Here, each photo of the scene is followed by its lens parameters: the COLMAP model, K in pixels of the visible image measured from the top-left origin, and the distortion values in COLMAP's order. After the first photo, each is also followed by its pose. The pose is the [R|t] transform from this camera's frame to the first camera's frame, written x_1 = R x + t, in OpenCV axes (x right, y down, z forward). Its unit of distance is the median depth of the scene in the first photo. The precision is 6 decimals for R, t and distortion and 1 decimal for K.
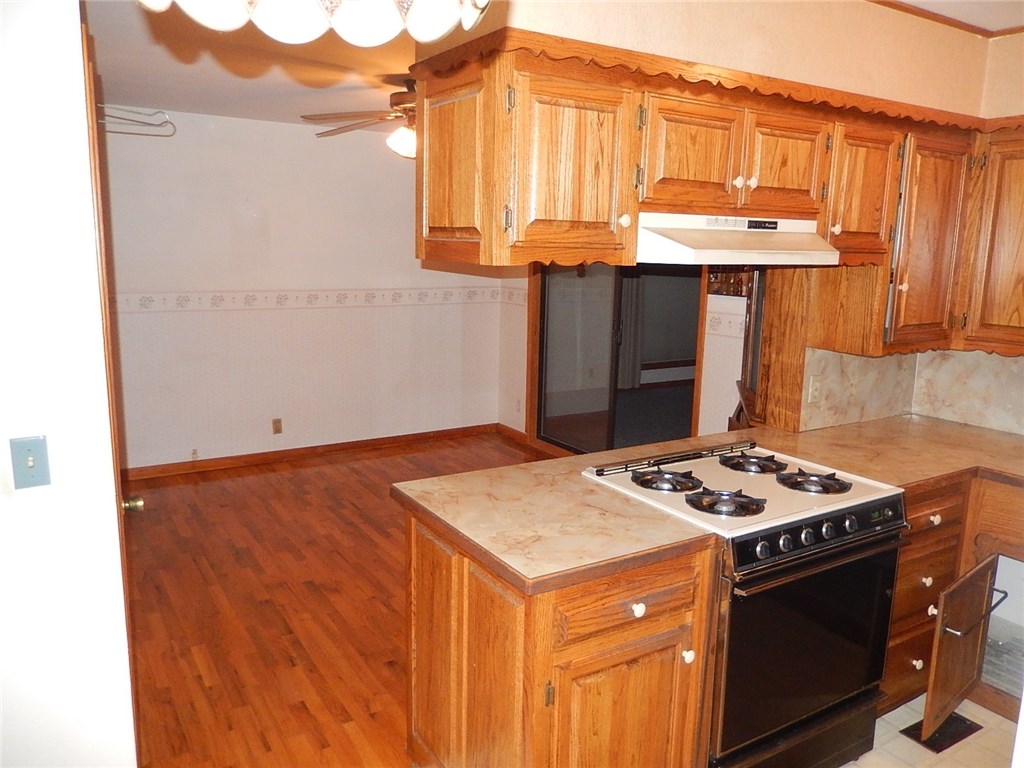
lens RADIAL K [[770.2, 0, 512.0], [0, 770.2, 384.0], [0, 0, 1]] dist [-0.004057, -0.002106]
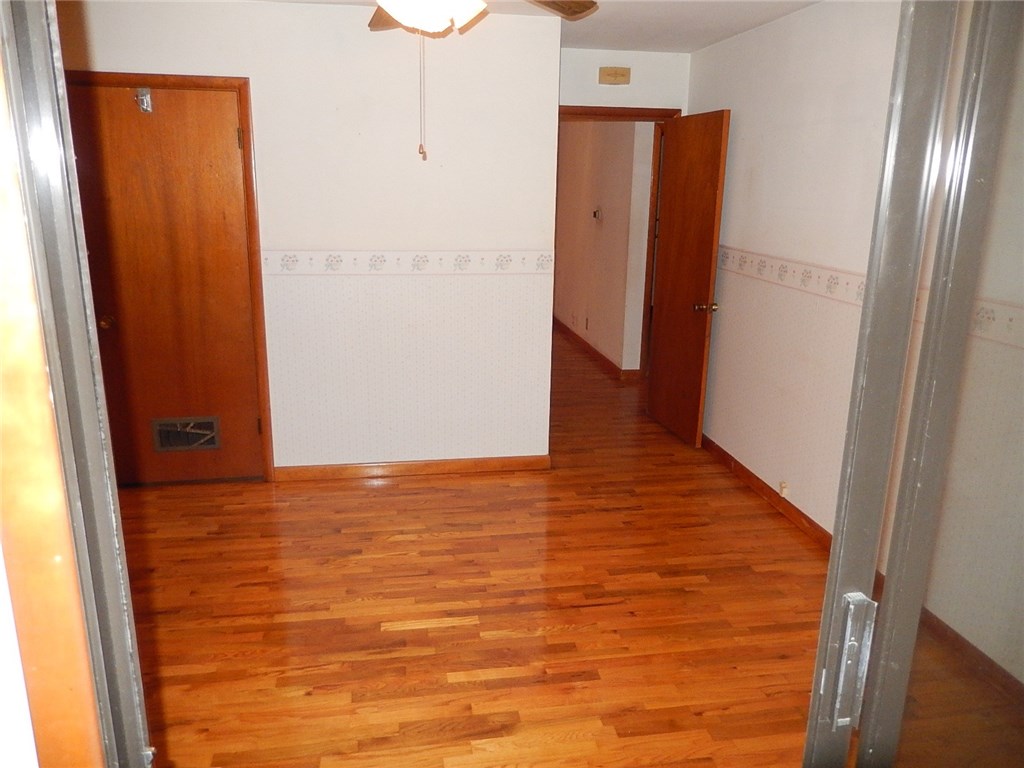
lens RADIAL K [[770.2, 0, 512.0], [0, 770.2, 384.0], [0, 0, 1]] dist [-0.004057, -0.002106]
pose [[-0.375710, 0.233700, -0.896787, 0.474799], [-0.180981, 0.930547, 0.318320, -0.277425], [0.908894, 0.281897, -0.307321, 1.389426]]
